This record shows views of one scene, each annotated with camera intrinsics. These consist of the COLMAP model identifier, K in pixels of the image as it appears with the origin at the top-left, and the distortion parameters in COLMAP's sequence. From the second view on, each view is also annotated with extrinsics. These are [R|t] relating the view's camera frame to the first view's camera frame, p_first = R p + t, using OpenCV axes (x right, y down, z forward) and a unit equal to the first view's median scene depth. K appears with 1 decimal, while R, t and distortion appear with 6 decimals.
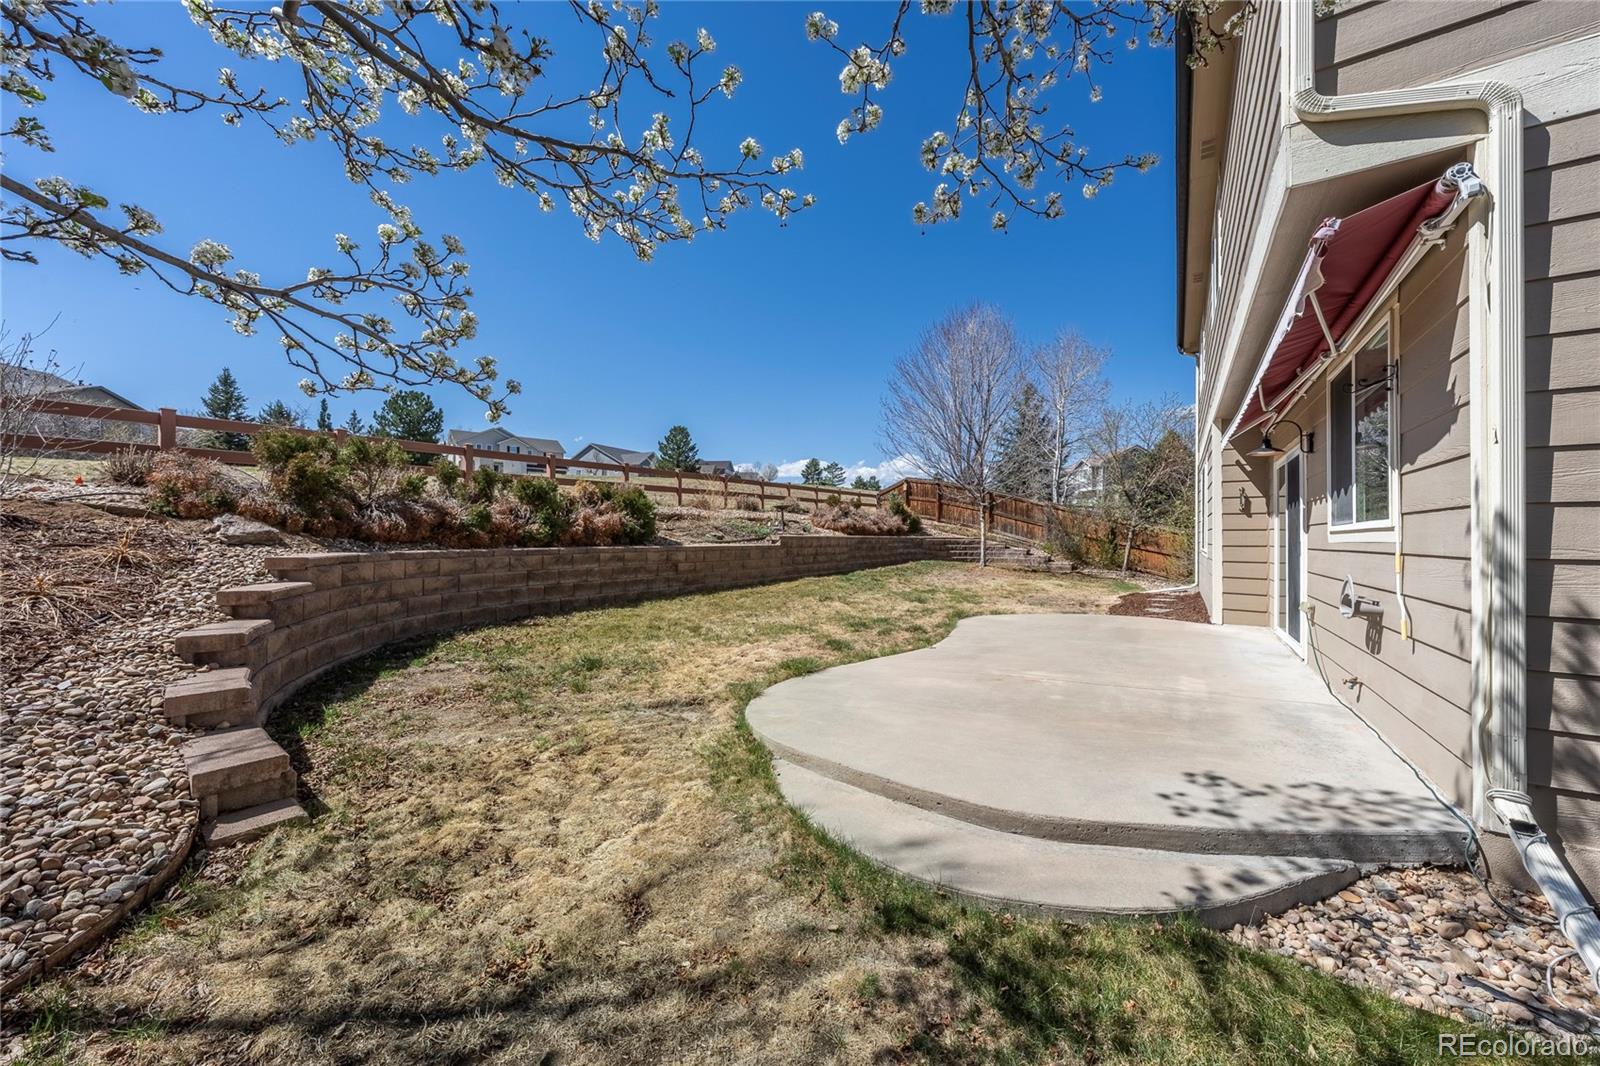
lens RADIAL K [[571.2, 0, 800.0], [0, 571.2, 533.0], [0, 0, 1]] dist [0.000212, -0.000033]
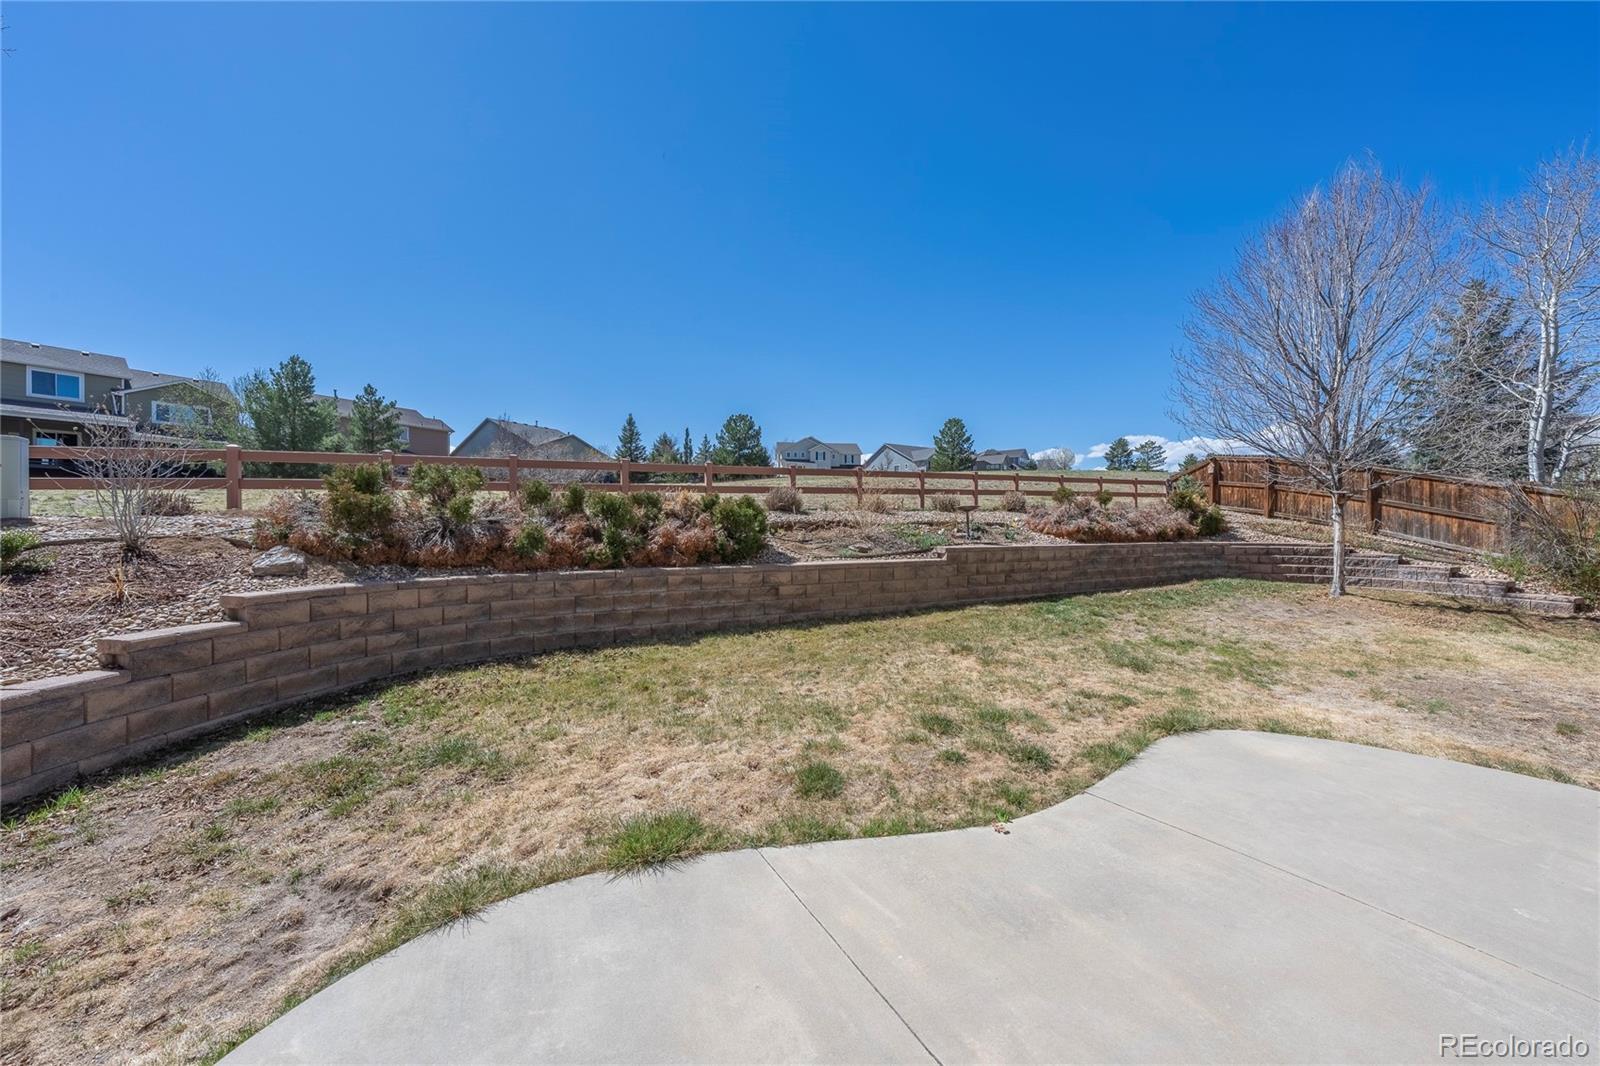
lens RADIAL K [[532.2, 0, 800.0], [0, 532.2, 533.0], [0, 0, 1]] dist [-0.001629, -0.000041]
pose [[0.850379, 0.000620, -0.526171, 0.178575], [0.009799, 0.999807, 0.017013, -0.030153], [0.526080, -0.019624, 0.850209, 0.302248]]
